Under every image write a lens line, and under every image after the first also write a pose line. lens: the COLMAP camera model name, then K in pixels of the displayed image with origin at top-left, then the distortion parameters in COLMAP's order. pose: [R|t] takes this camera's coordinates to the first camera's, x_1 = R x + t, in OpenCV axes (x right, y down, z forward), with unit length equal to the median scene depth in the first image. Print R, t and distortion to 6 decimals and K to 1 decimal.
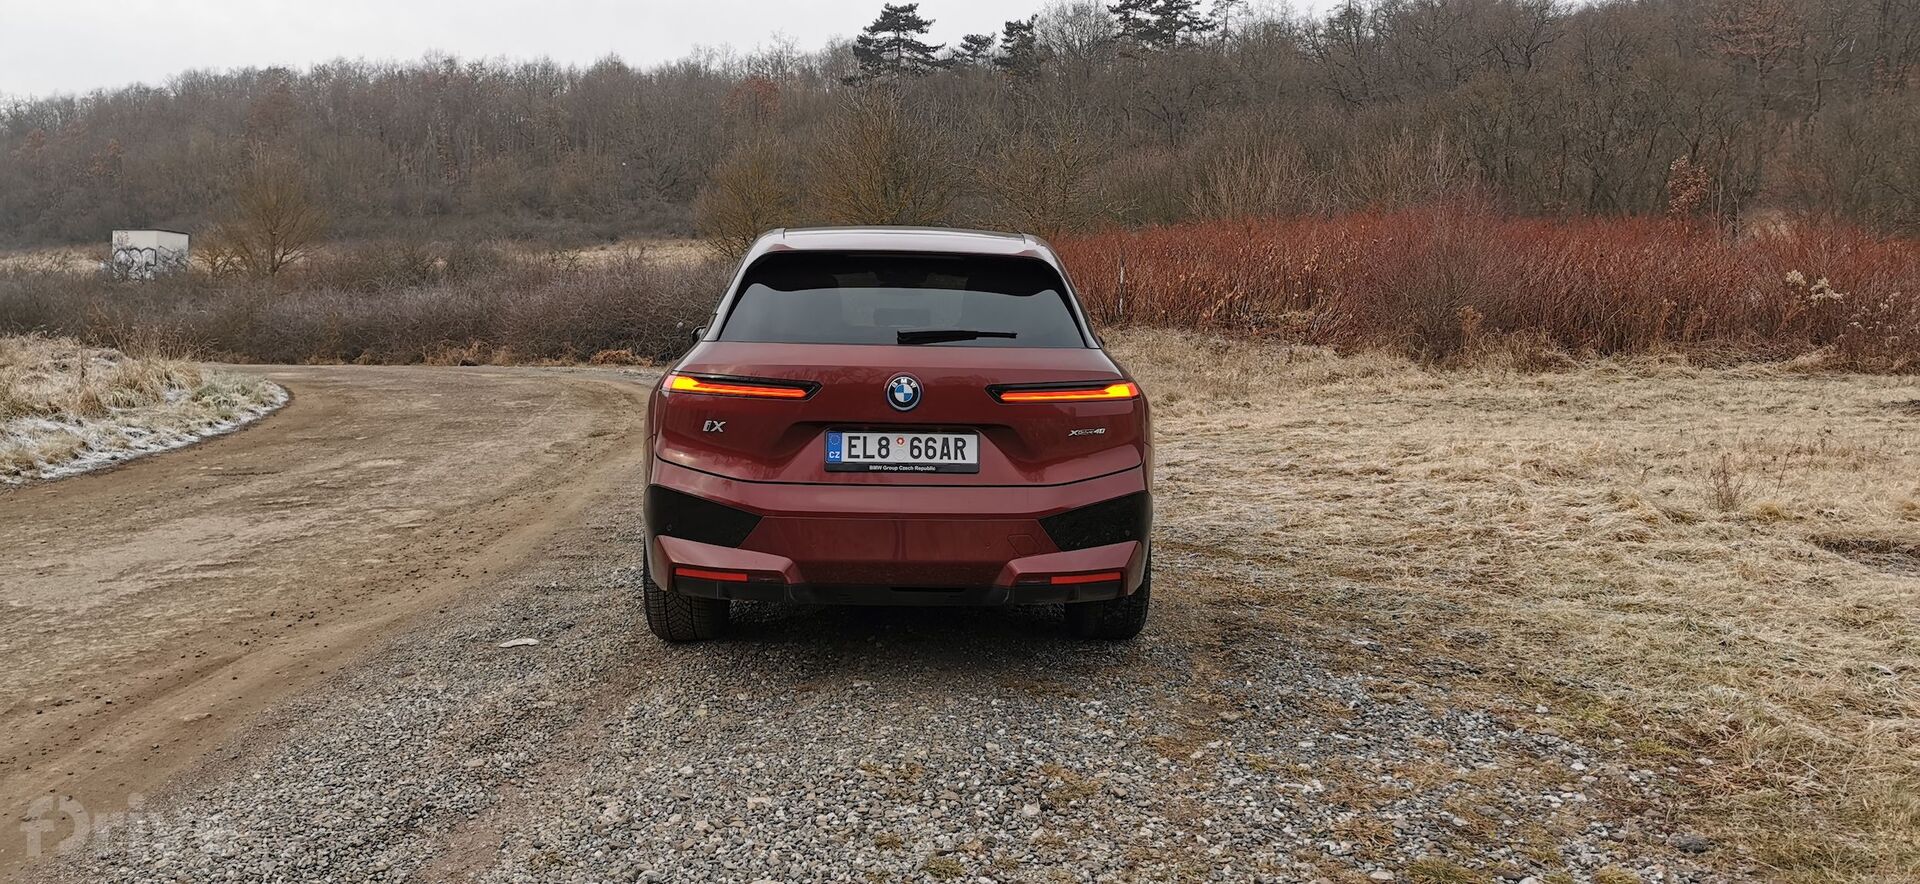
lens RADIAL K [[1494.0, 0, 968.1], [0, 1494.0, 438.8], [0, 0, 1]] dist [0.078294, -0.106925]
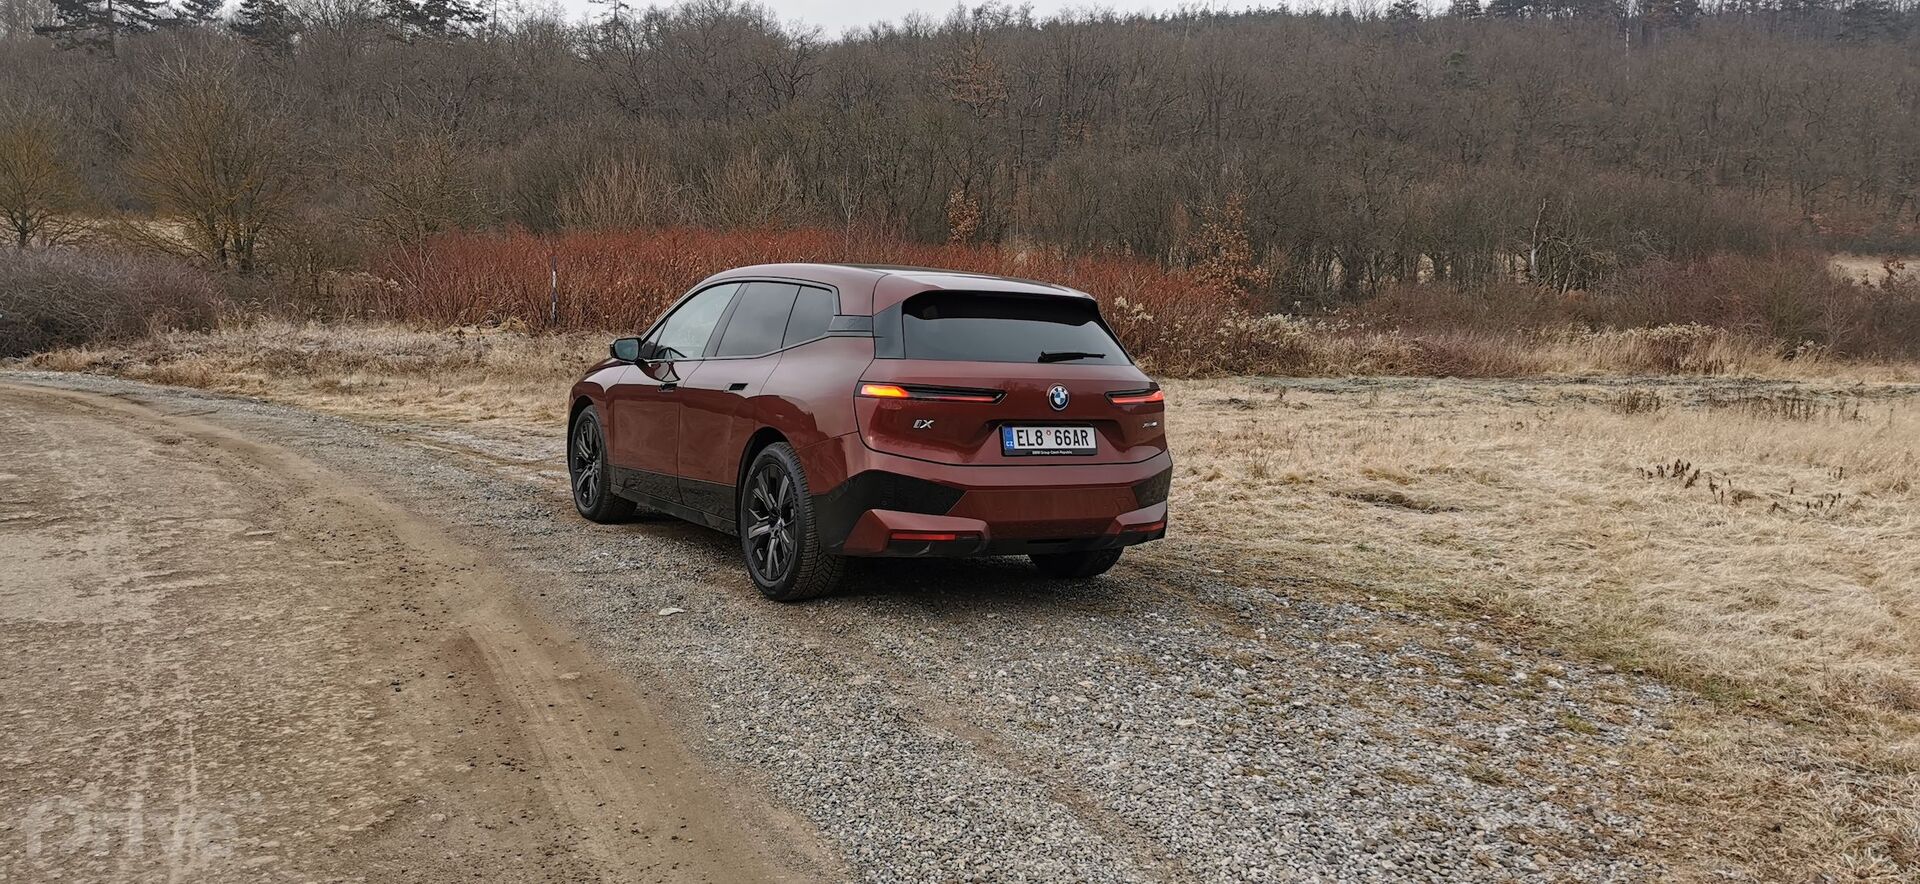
lens RADIAL K [[1494.0, 0, 968.1], [0, 1494.0, 438.8], [0, 0, 1]] dist [0.078294, -0.106925]
pose [[0.877891, -0.018375, 0.478509, -0.167316], [0.018639, 0.999817, 0.004198, -0.000038], [-0.478499, 0.005233, 0.878073, -0.037481]]
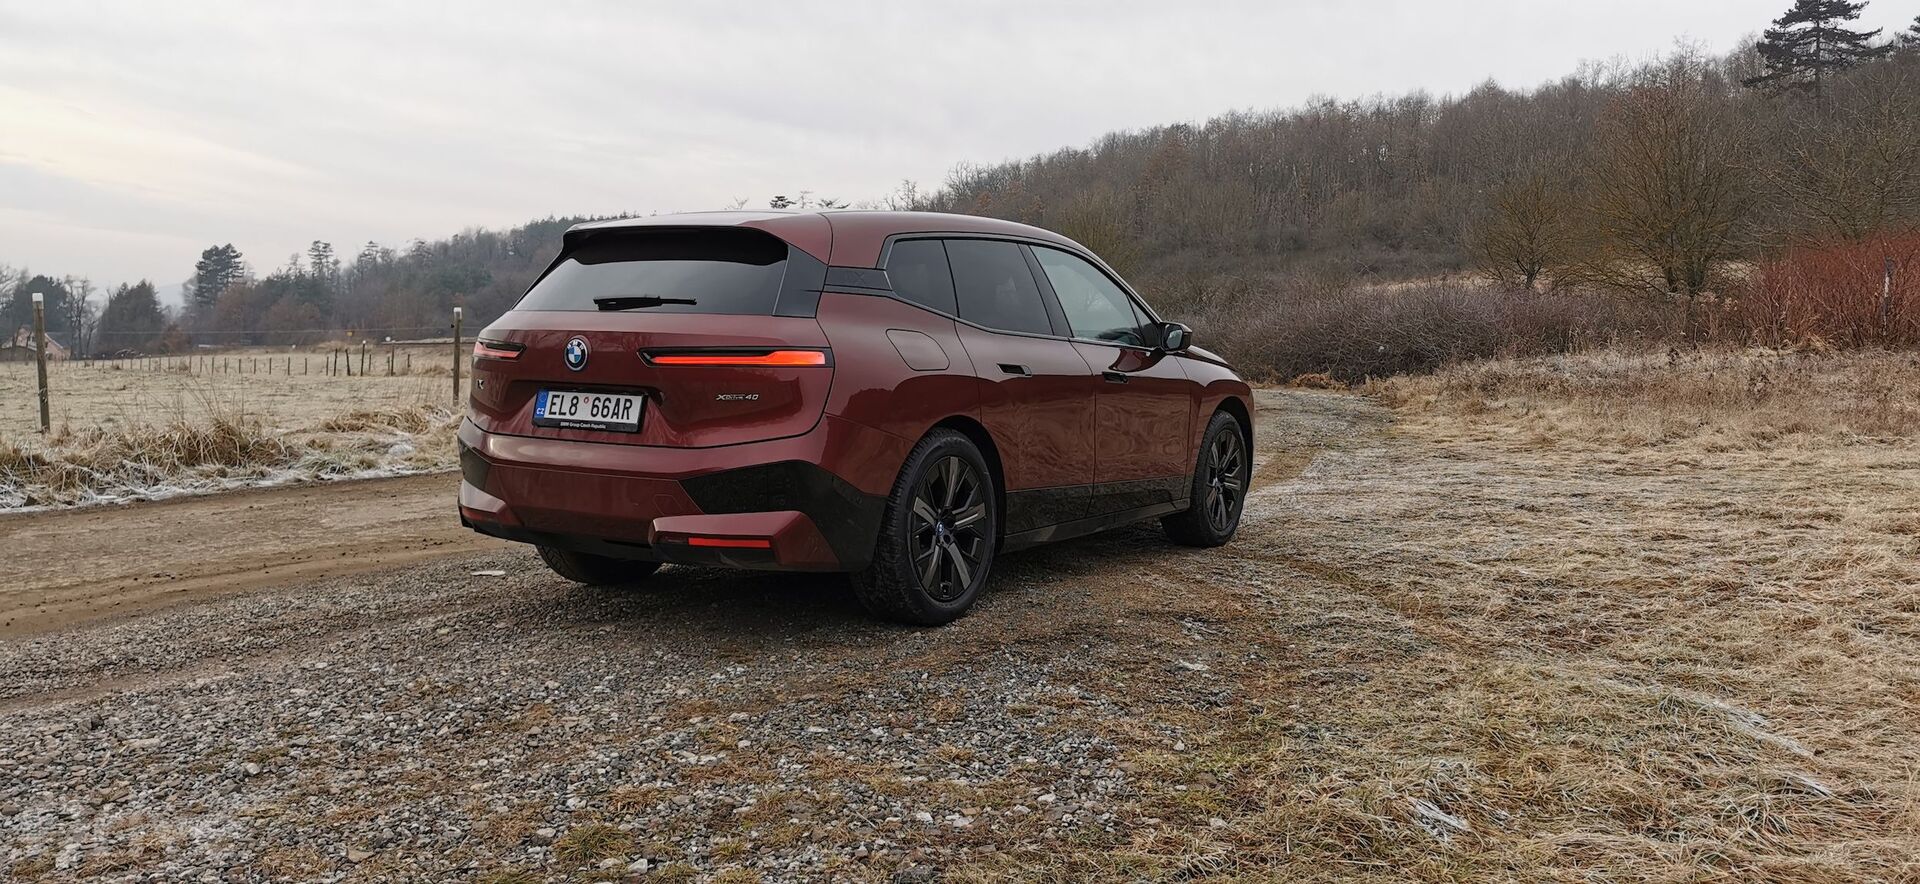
lens RADIAL K [[1494.0, 0, 968.1], [0, 1494.0, 438.8], [0, 0, 1]] dist [0.078294, -0.106925]
pose [[0.833898, 0.037477, -0.550645, 0.168904], [-0.050300, 0.998700, -0.008203, 0.005253], [0.549622, 0.034538, 0.834699, 0.055199]]
